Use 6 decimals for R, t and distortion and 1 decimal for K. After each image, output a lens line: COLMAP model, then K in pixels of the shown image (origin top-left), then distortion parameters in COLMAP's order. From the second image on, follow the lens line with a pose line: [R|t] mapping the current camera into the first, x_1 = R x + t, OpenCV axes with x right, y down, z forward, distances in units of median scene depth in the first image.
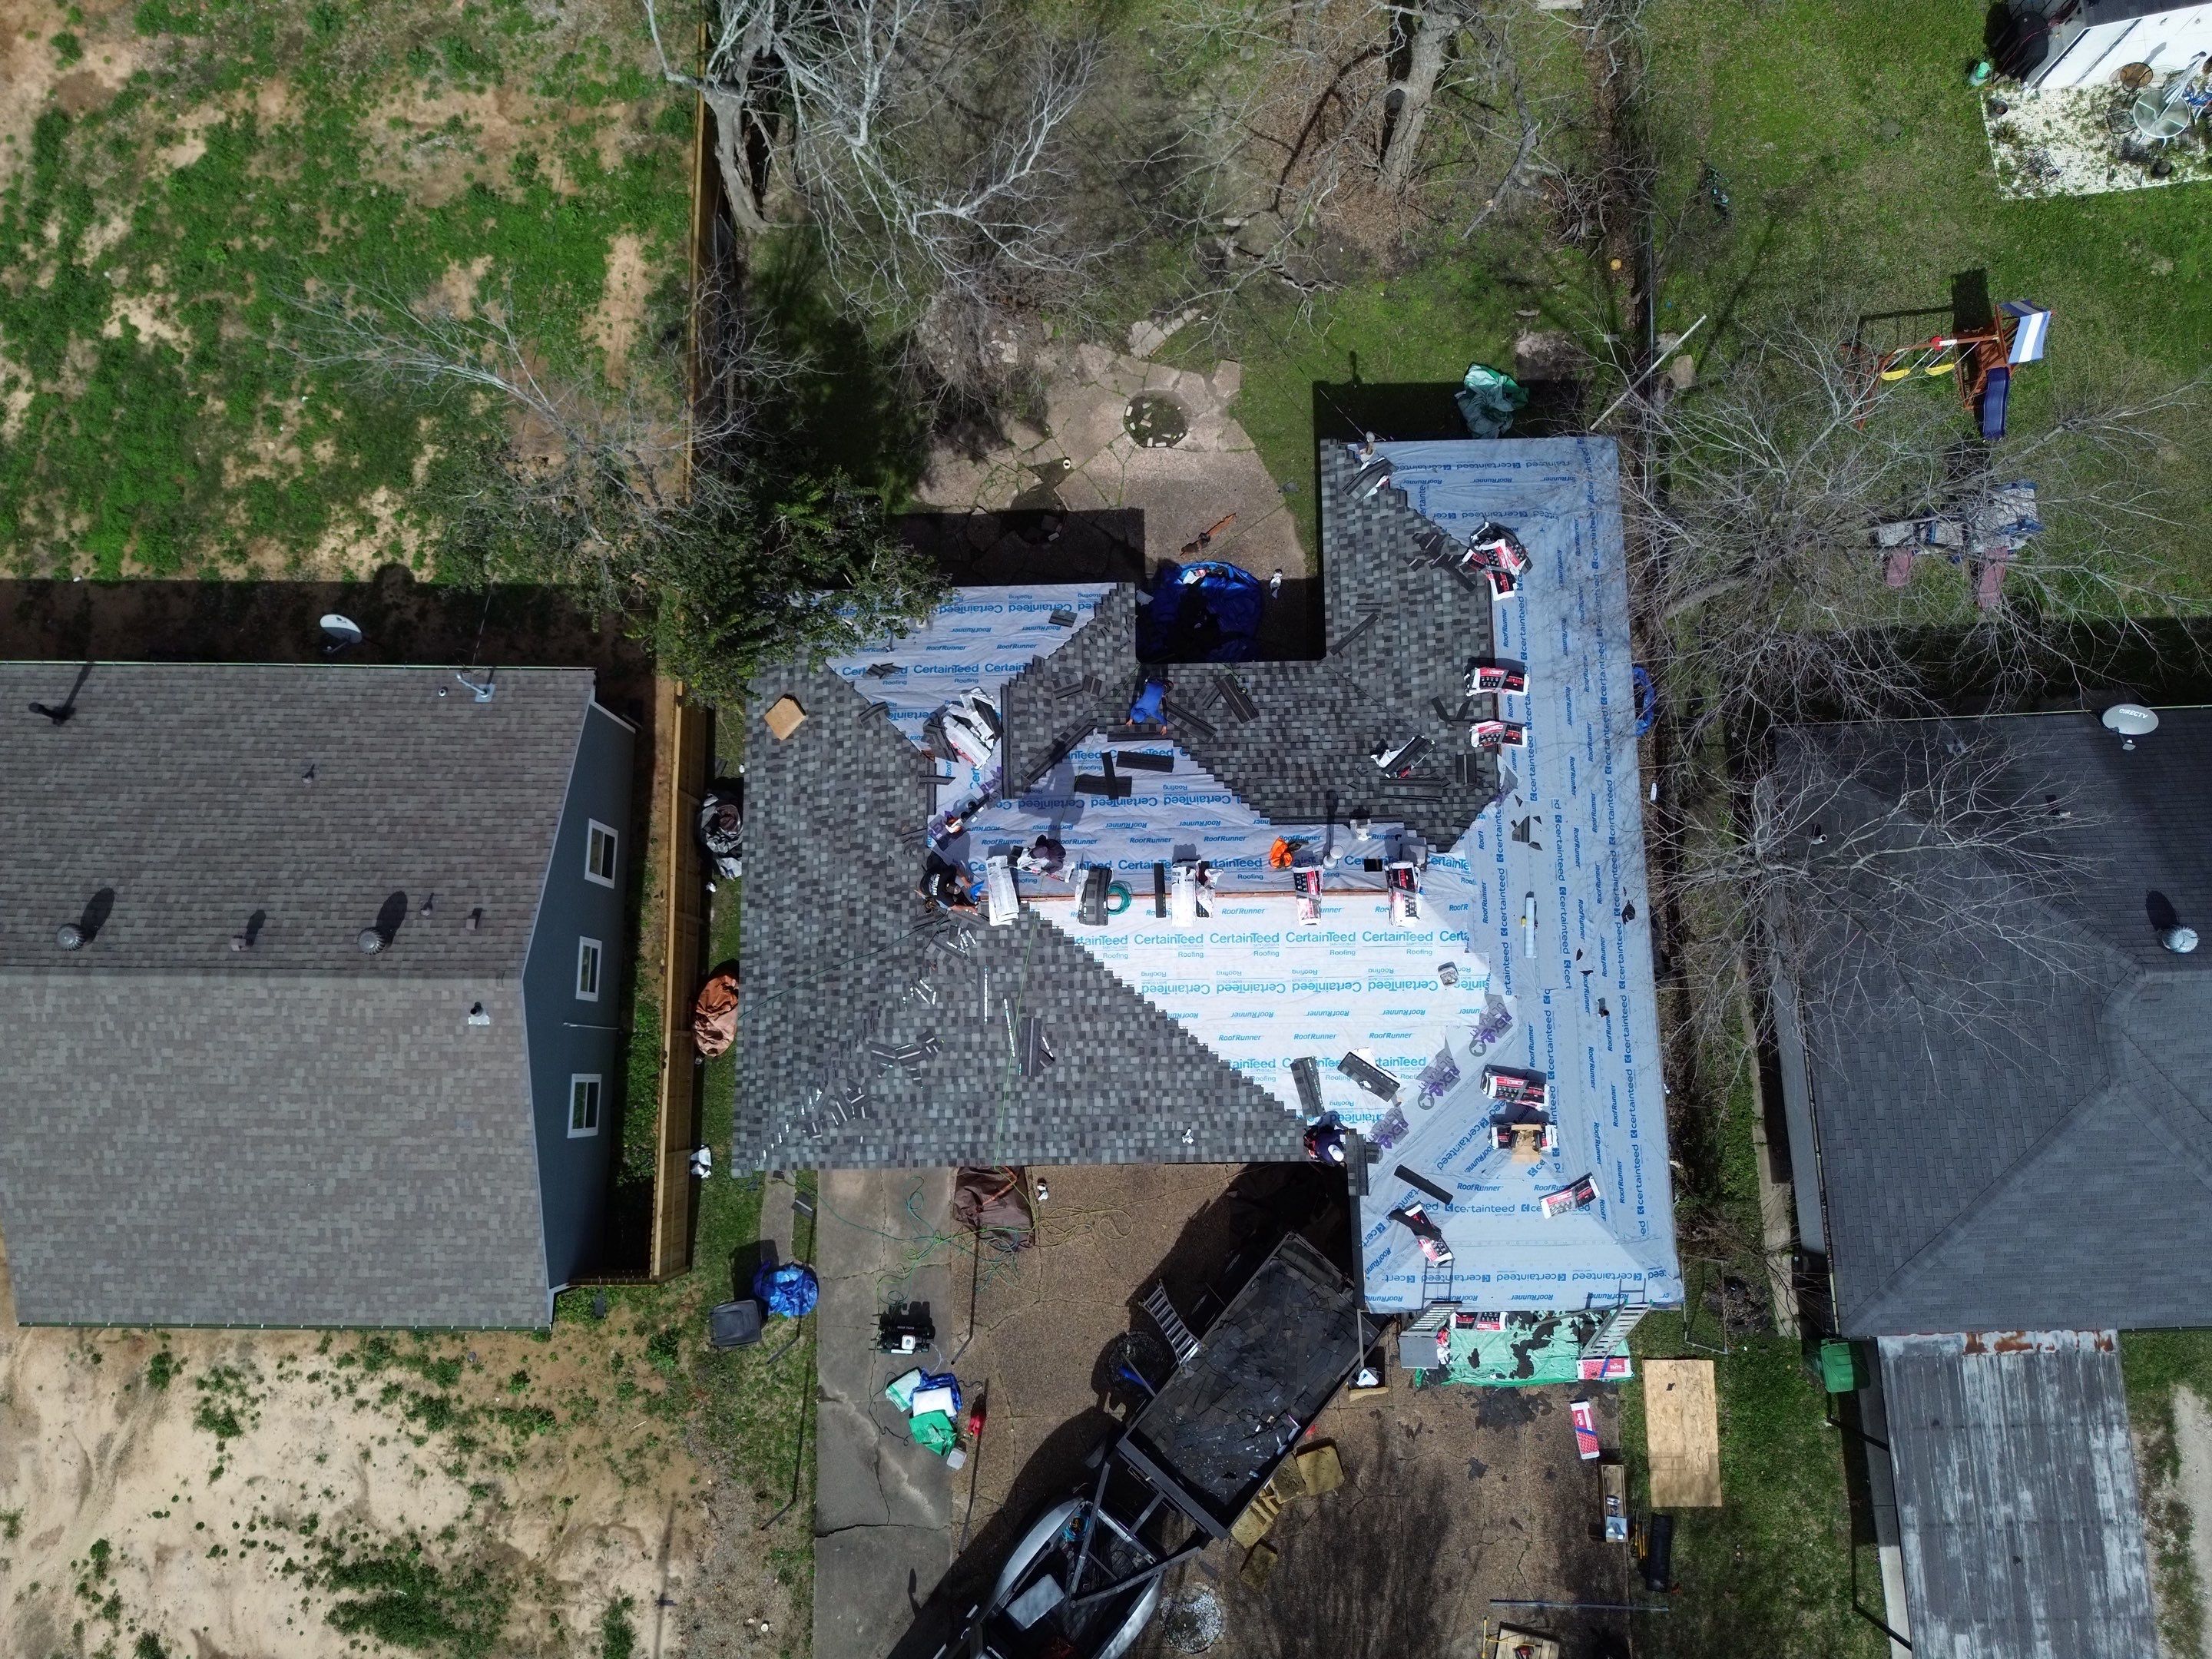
lens RADIAL K [[1565.6, 0, 1096.5], [0, 1565.6, 817.0], [0, 0, 1]] dist [0.042045, -0.037072]
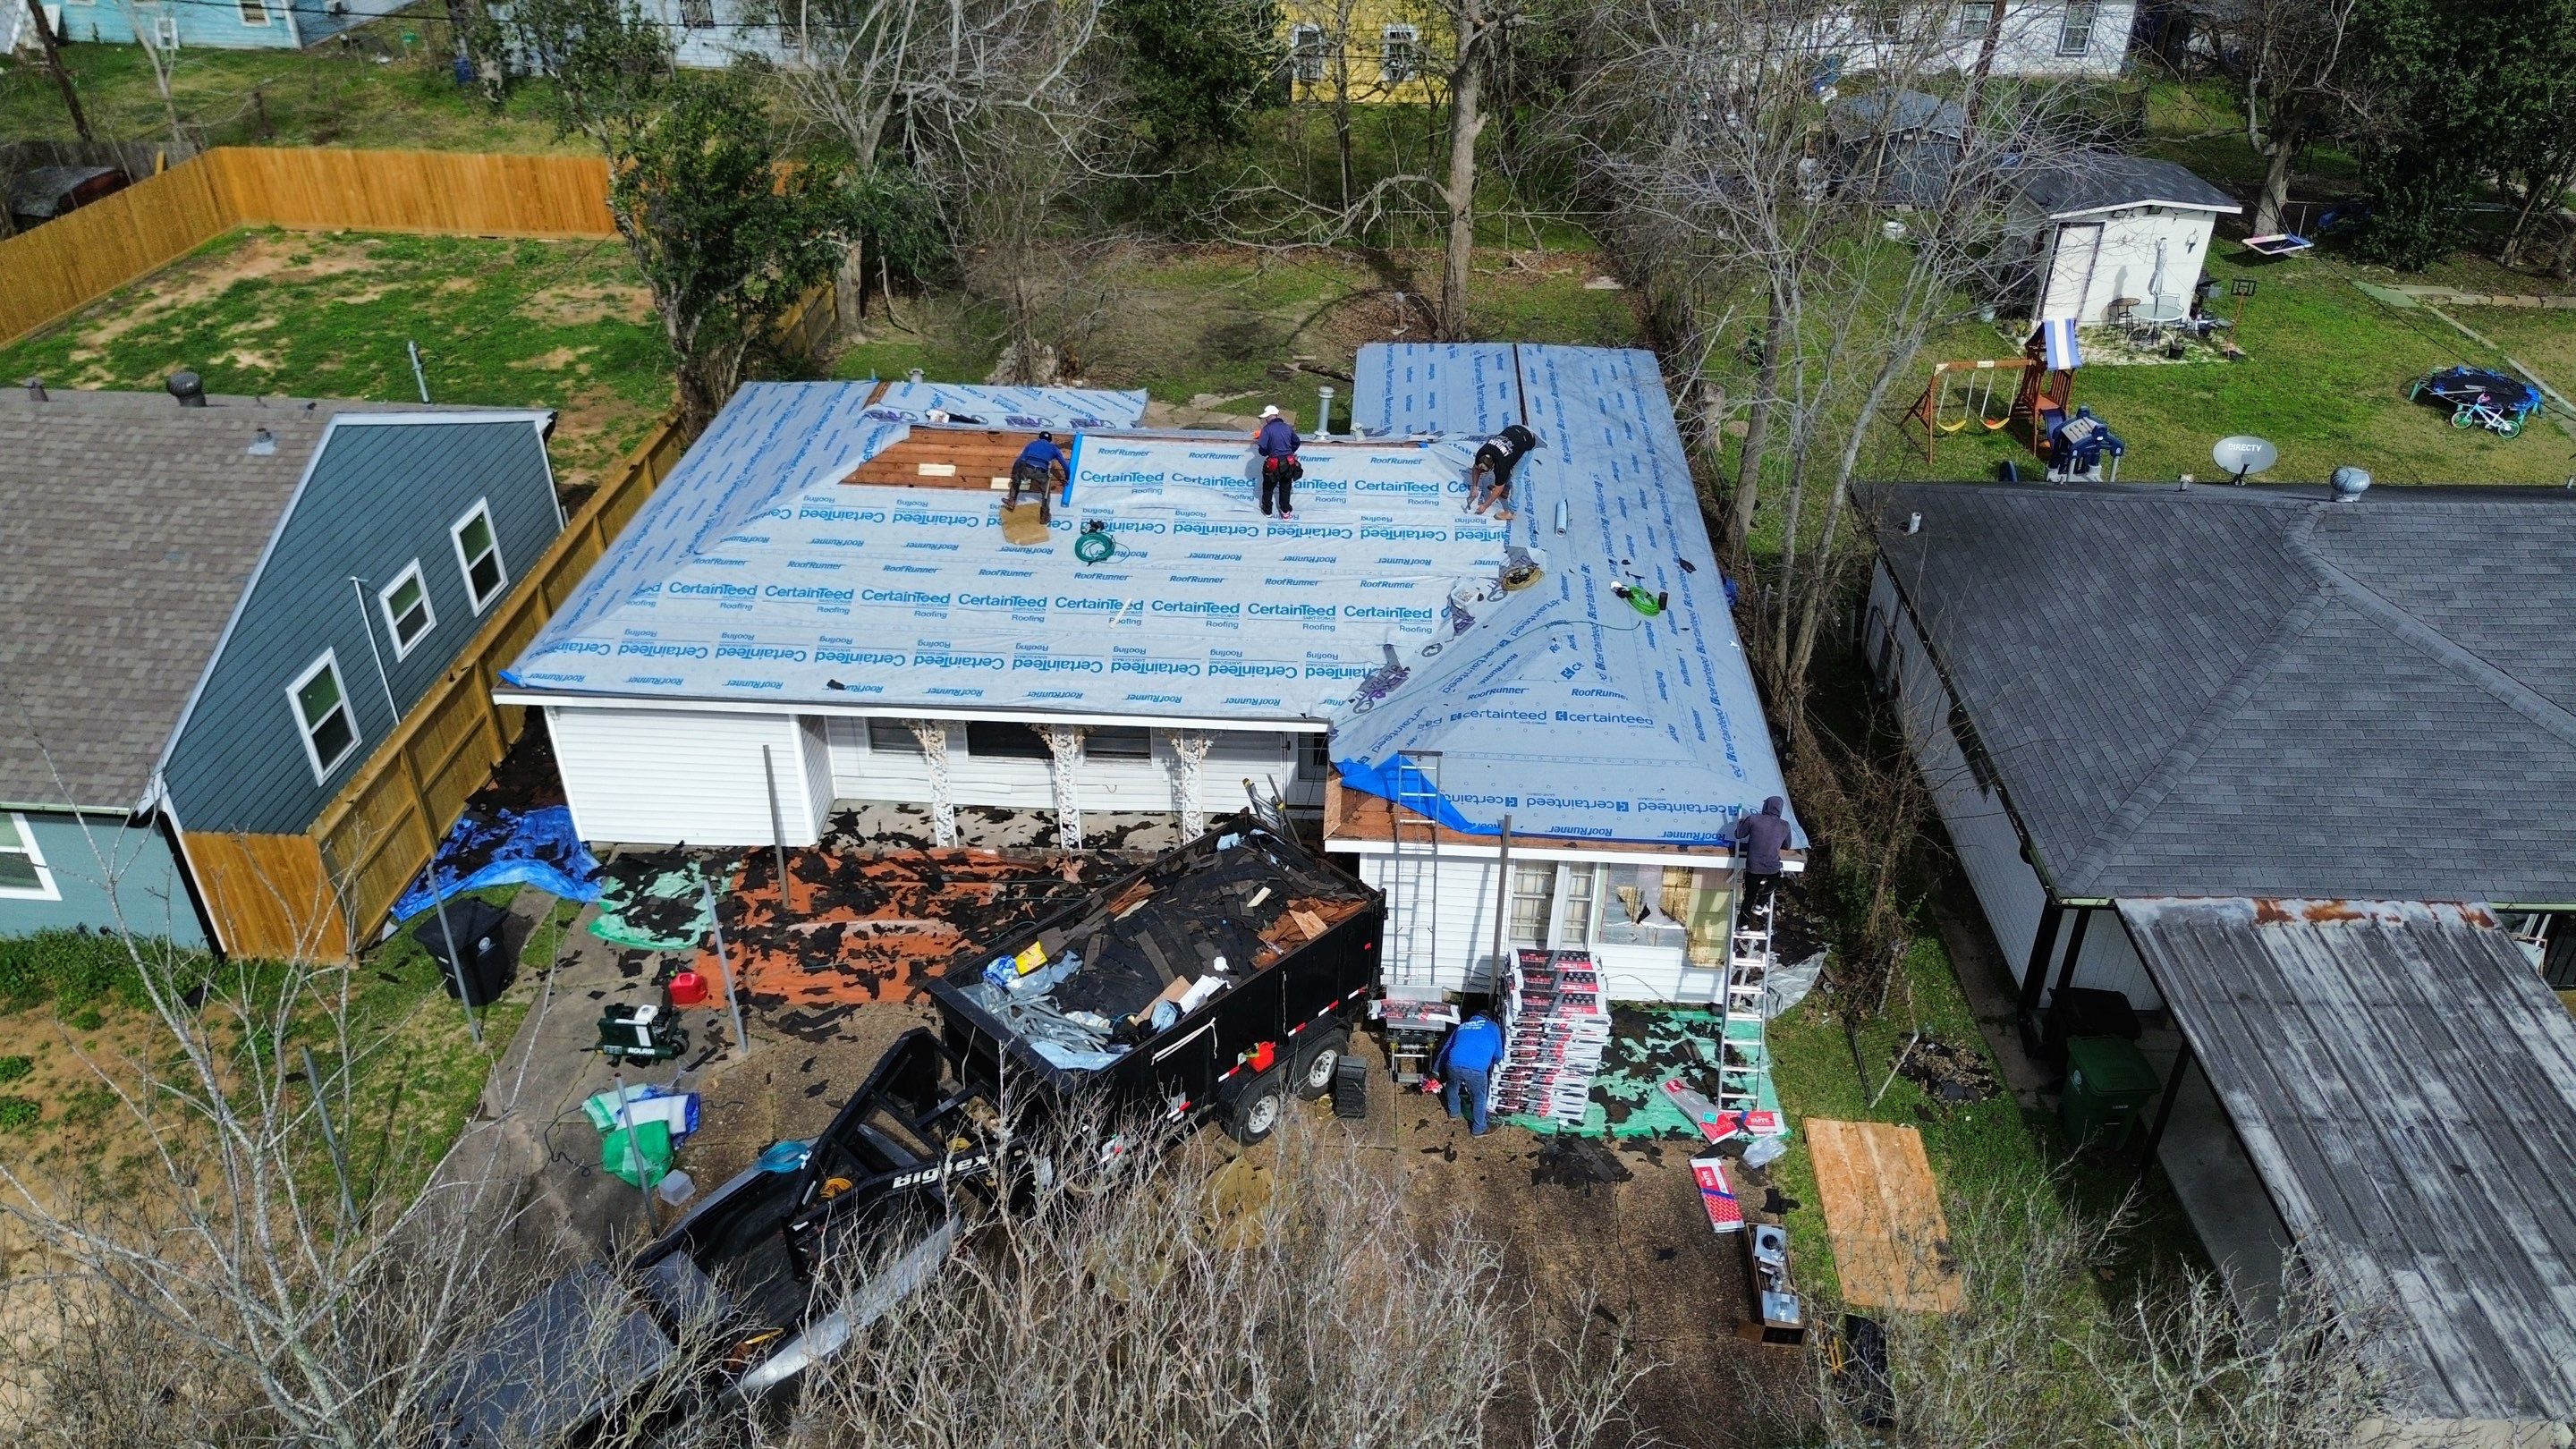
lens RADIAL K [[1833.1, 0, 1283.9], [0, 1833.1, 706.7], [0, 0, 1]] dist [0.047108, -0.046926]
pose [[0.996978, 0.061158, -0.047907, 0.174554], [-0.076537, 0.667527, -0.740641, 0.816100], [-0.013317, 0.742070, 0.670191, 0.413164]]
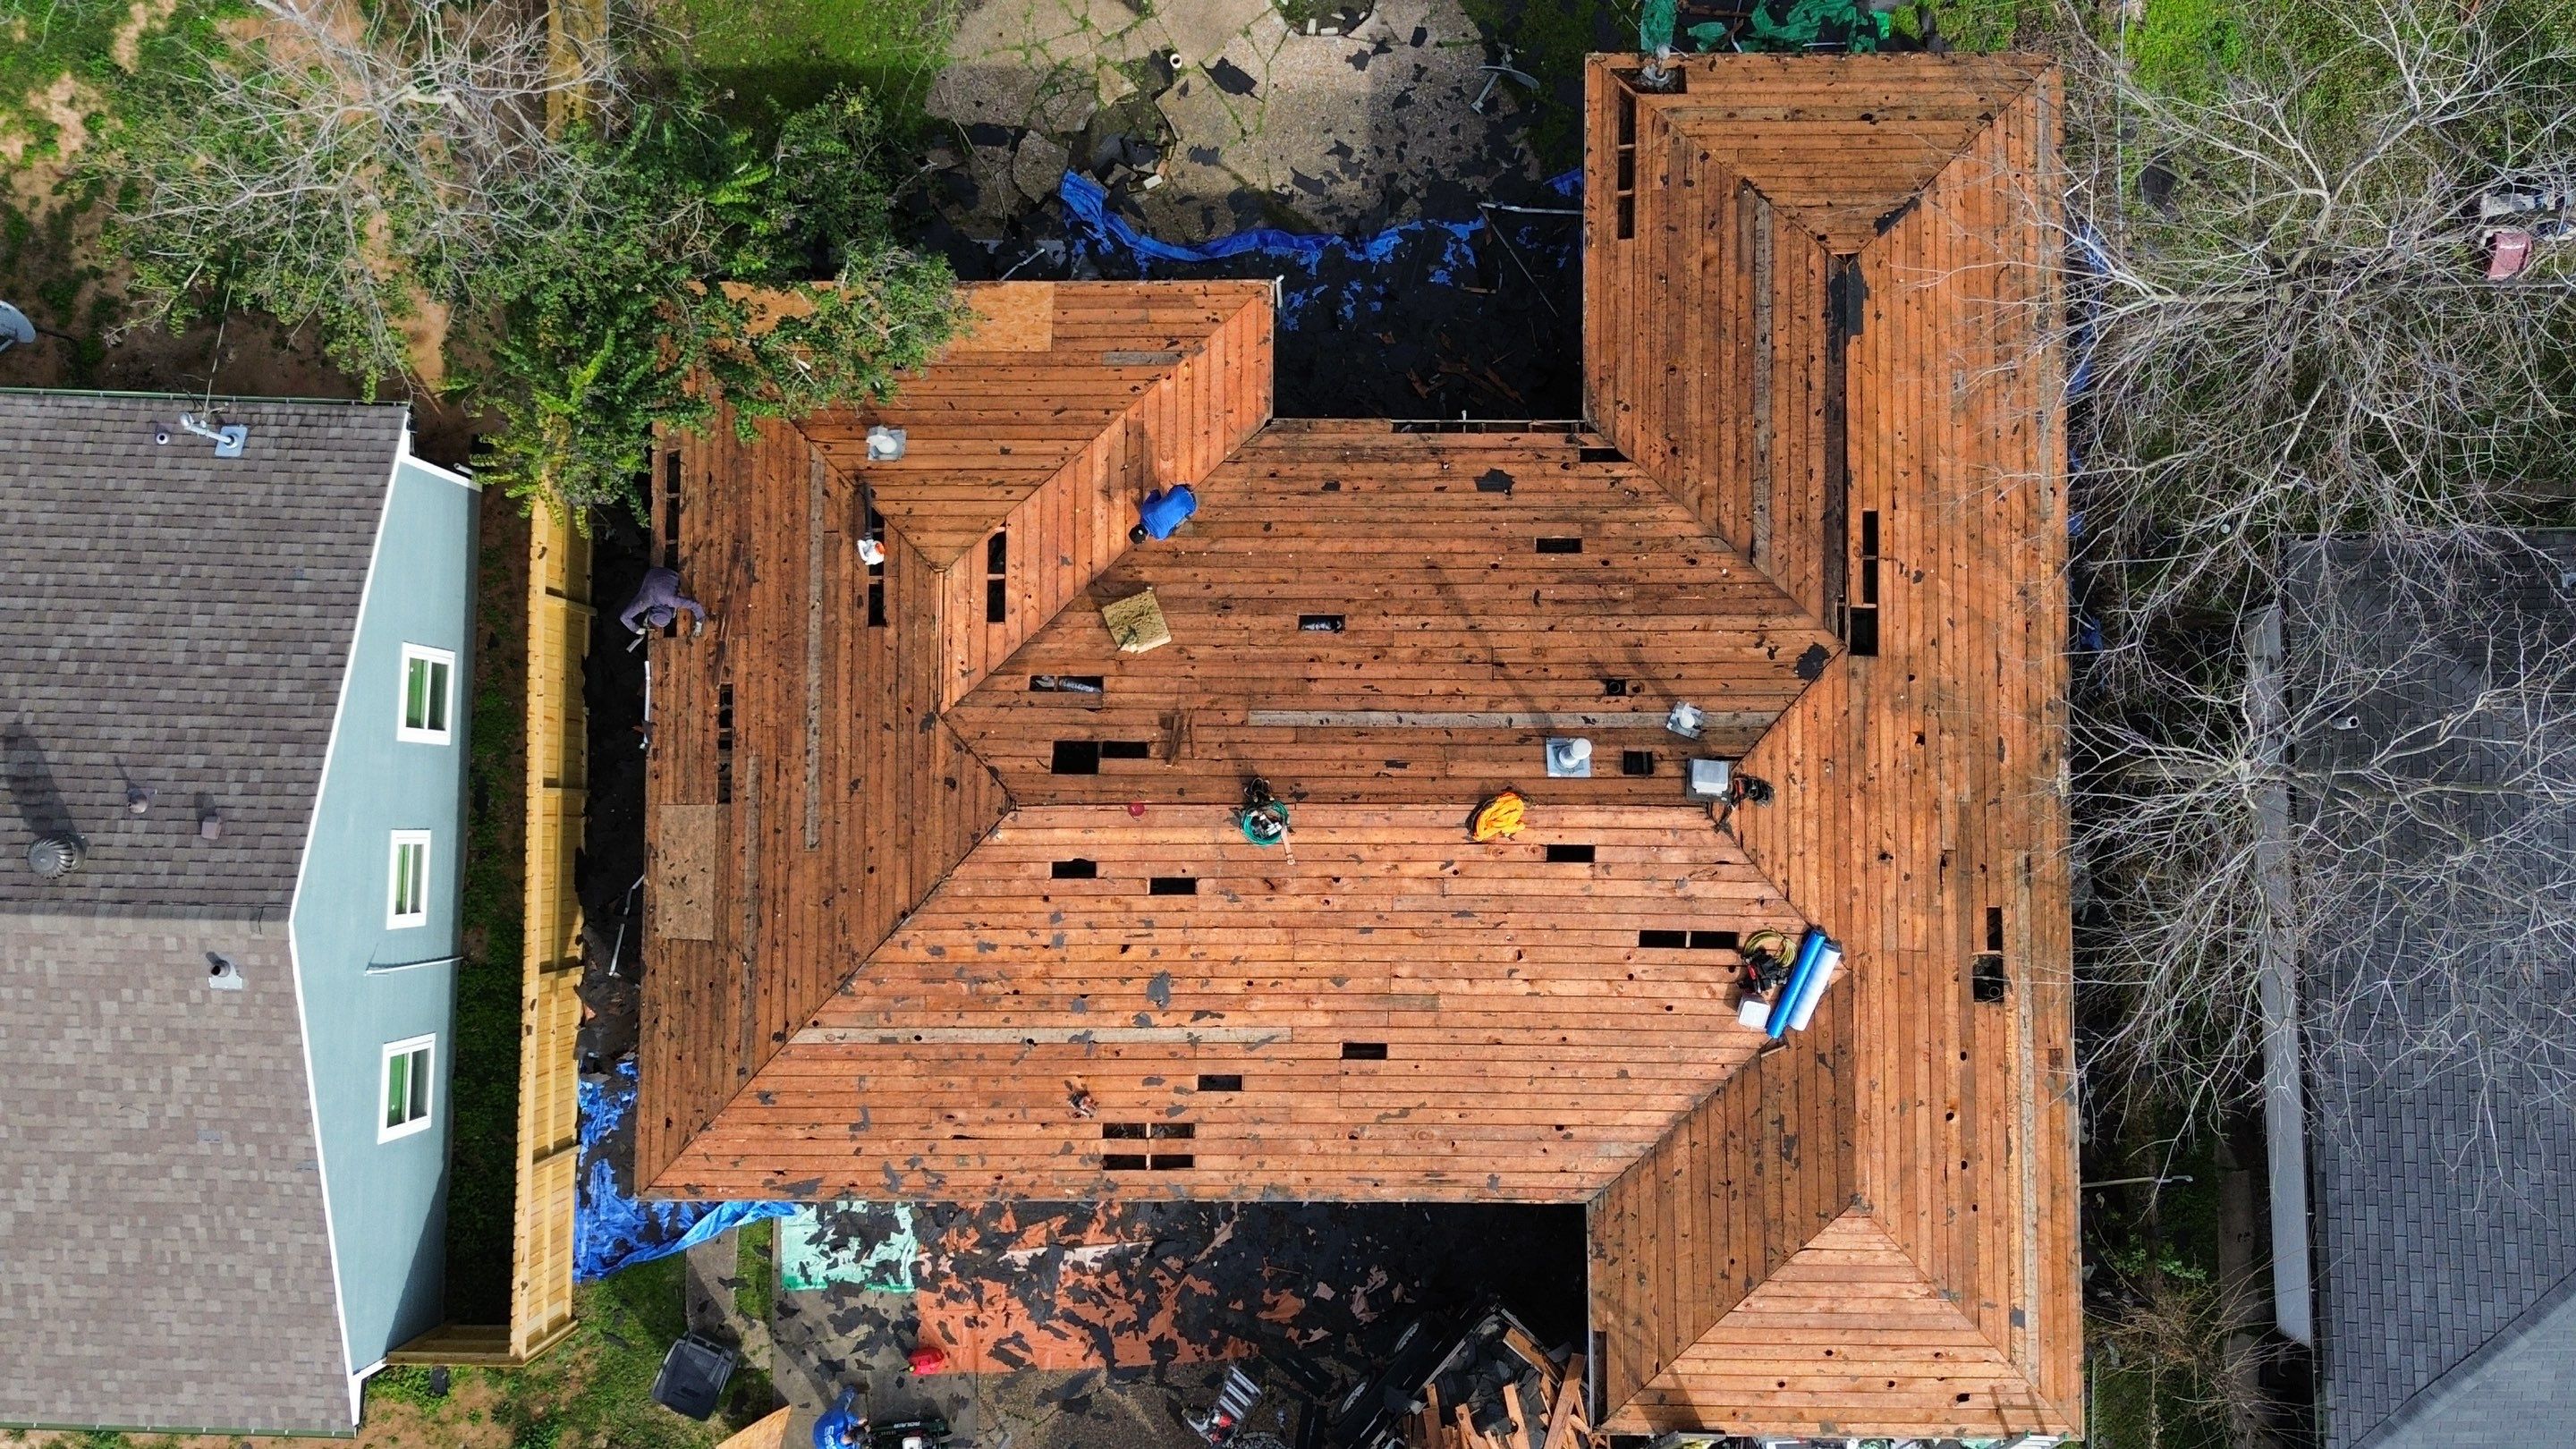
lens RADIAL K [[2360.8, 0, 1272.8], [0, 2360.8, 709.3], [0, 0, 1]] dist [0.031459, 0.000000]
pose [[0.999823, 0.018488, 0.003442, 0.023840], [-0.018760, 0.993317, 0.113886, -0.090123], [-0.001314, -0.113930, 0.993488, 0.053130]]
